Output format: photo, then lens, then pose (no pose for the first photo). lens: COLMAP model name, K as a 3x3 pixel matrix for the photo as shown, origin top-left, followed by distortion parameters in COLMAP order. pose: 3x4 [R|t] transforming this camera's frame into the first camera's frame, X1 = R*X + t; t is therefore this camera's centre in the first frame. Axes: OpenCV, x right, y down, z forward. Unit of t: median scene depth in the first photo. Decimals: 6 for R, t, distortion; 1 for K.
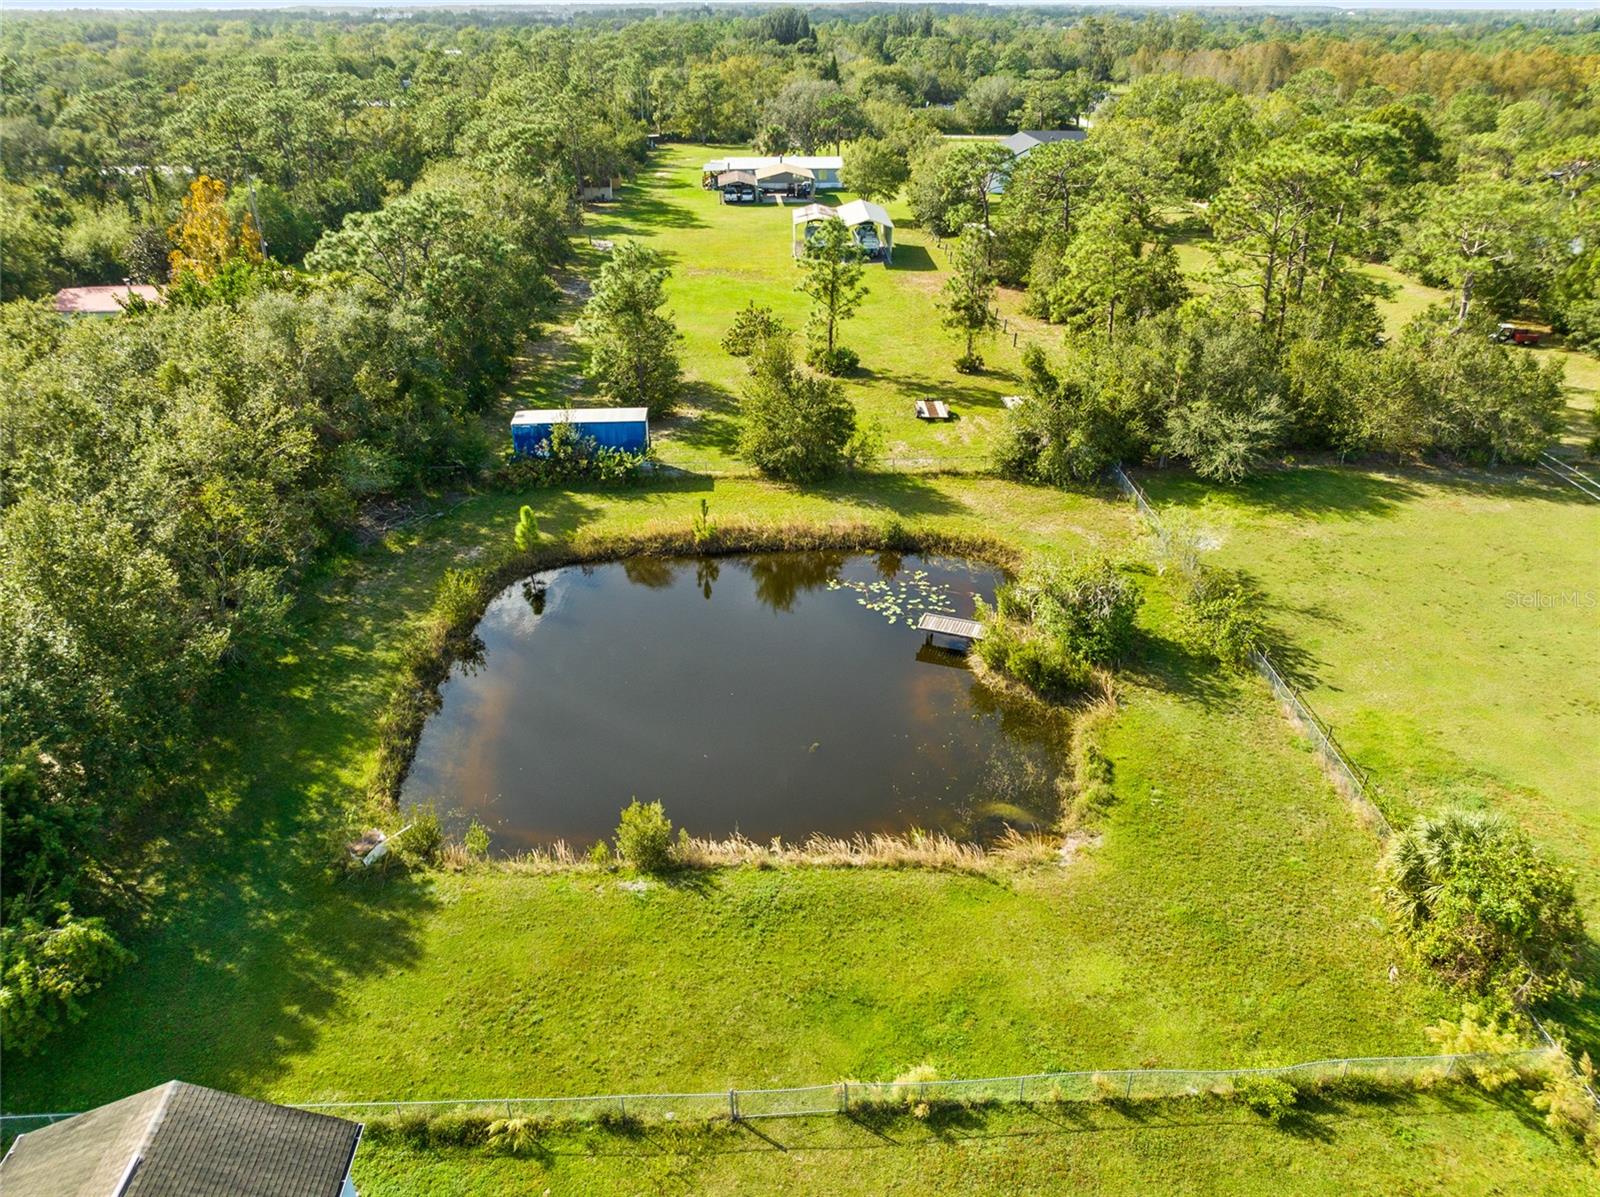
lens RADIAL K [[1140.7, 0, 800.0], [0, 1140.7, 598.5], [0, 0, 1]] dist [-0.044775, -0.003270]
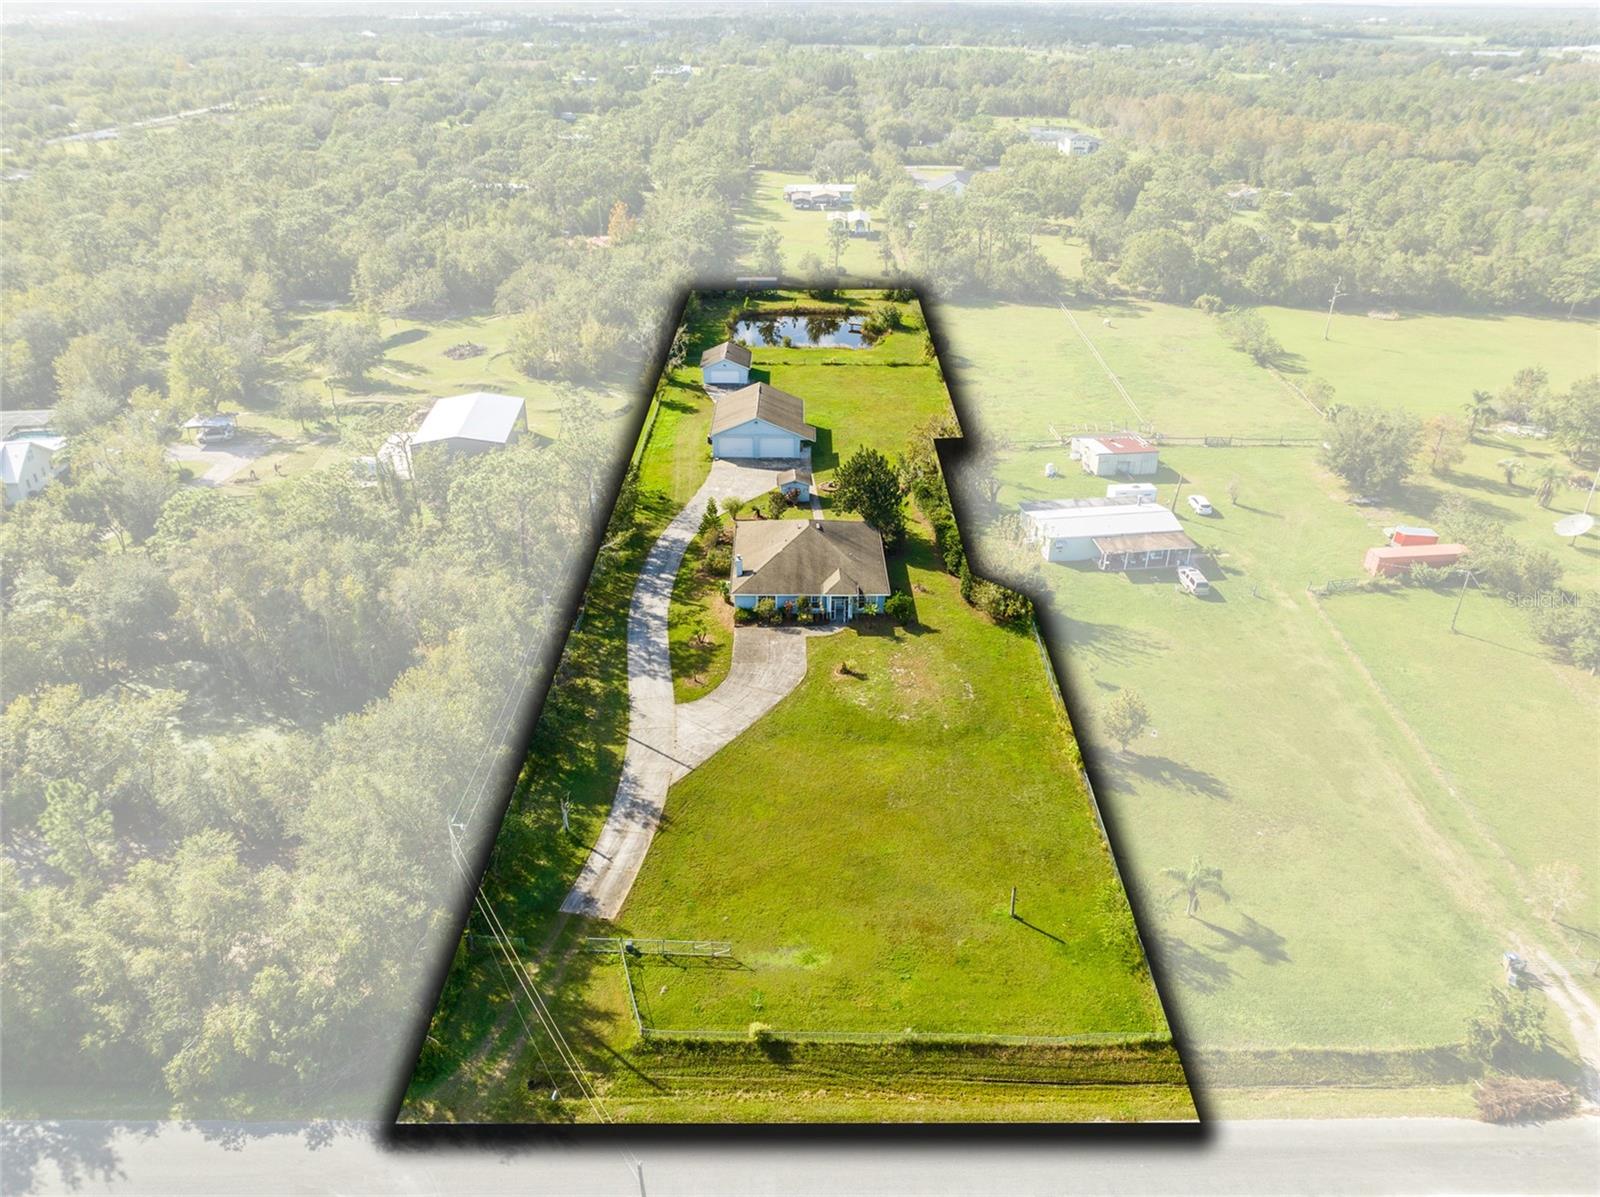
lens RADIAL K [[1140.7, 0, 800.0], [0, 1140.7, 598.5], [0, 0, 1]] dist [-0.044775, -0.003270]
pose [[0.998937, 0.026311, -0.037861, 0.038065], [-0.025976, 0.999619, 0.009324, 0.335183], [0.038092, -0.008331, 0.999240, -1.054127]]
